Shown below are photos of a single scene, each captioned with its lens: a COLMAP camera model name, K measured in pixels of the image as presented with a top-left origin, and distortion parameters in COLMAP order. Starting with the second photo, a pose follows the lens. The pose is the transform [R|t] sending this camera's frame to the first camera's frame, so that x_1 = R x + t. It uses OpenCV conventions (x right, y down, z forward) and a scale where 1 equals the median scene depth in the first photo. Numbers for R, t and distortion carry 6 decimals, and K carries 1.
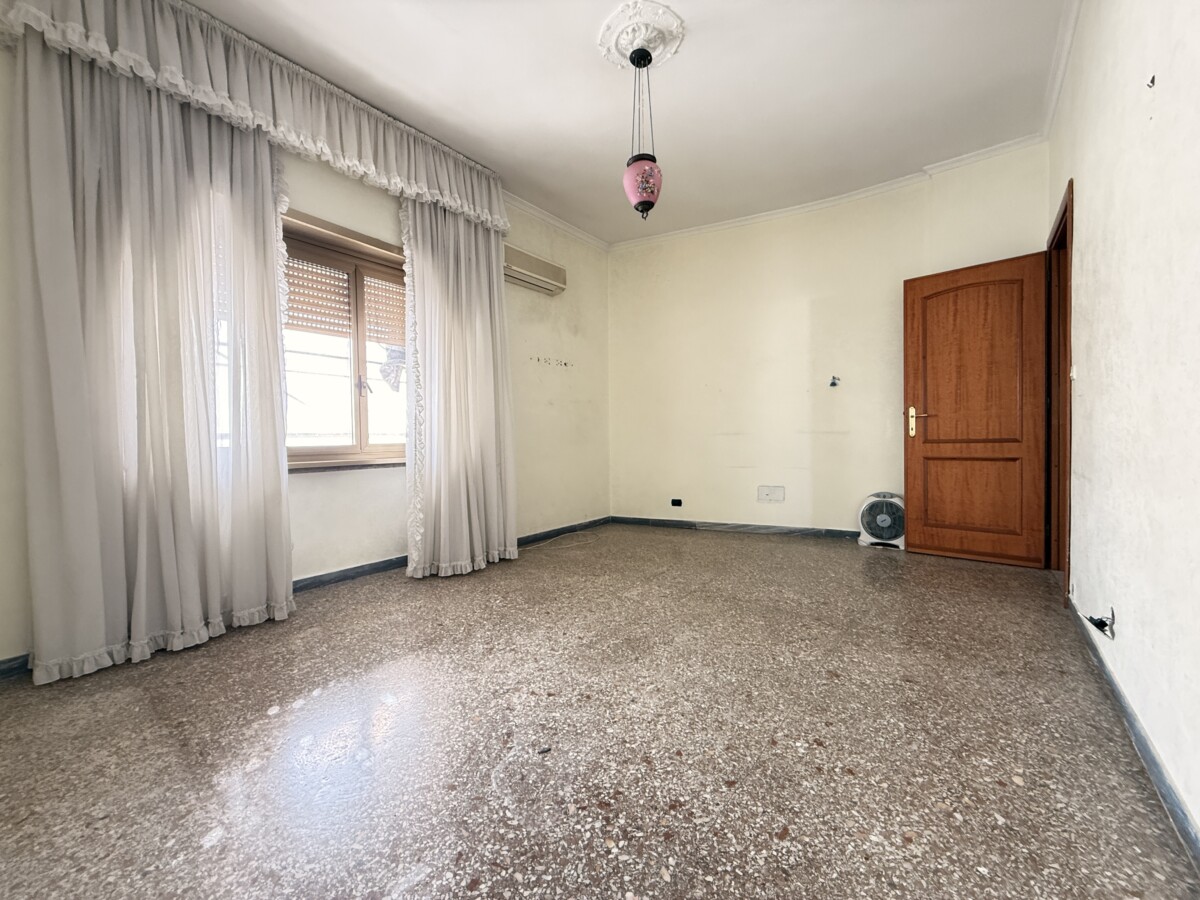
lens RADIAL K [[476.3, 0, 593.8], [0, 476.3, 453.2], [0, 0, 1]] dist [-0.000505, 0.000717]
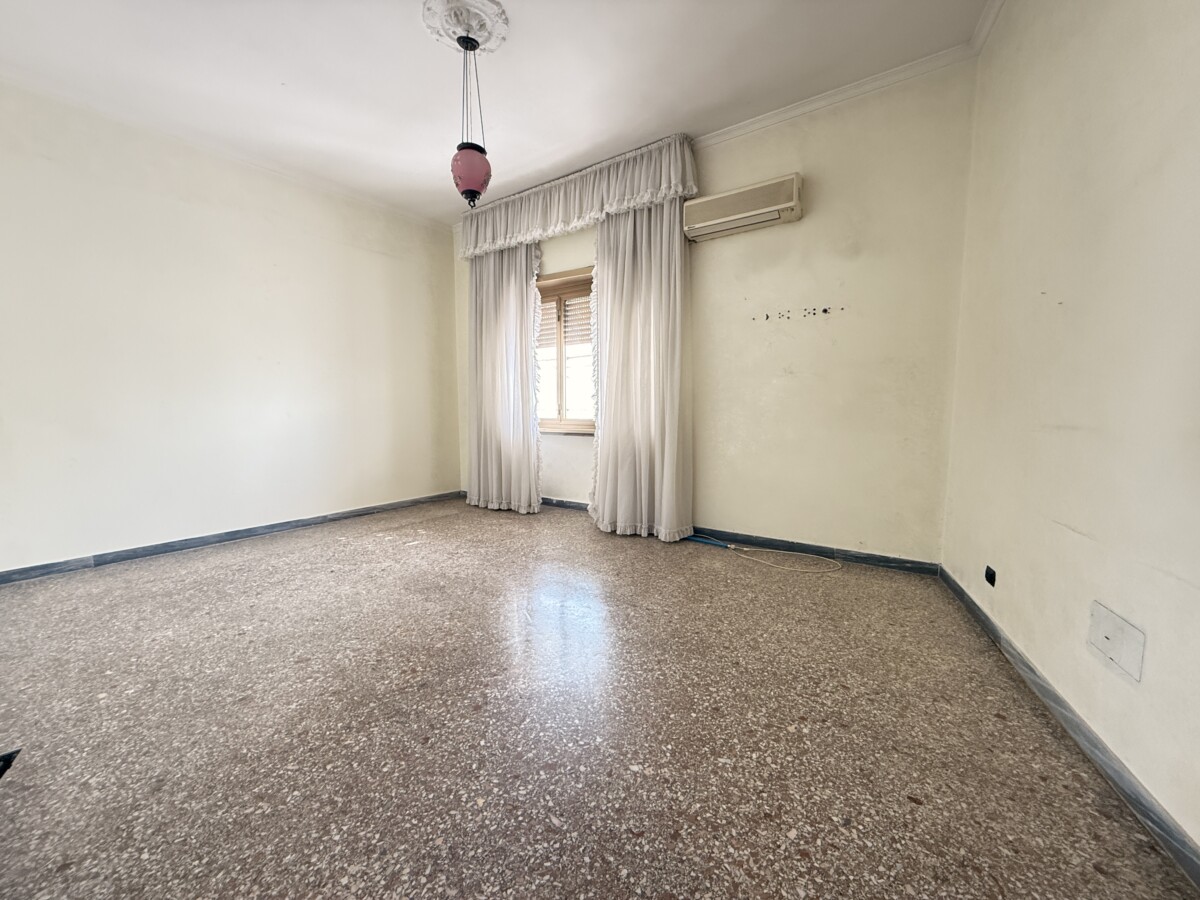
lens RADIAL K [[476.3, 0, 594.3], [0, 476.3, 445.8], [0, 0, 1]] dist [-0.000505, 0.000717]
pose [[0.037942, 0.096202, -0.994638, 1.406942], [-0.033507, 0.994918, 0.094951, -0.110074], [0.998718, 0.029725, 0.040973, 1.470199]]
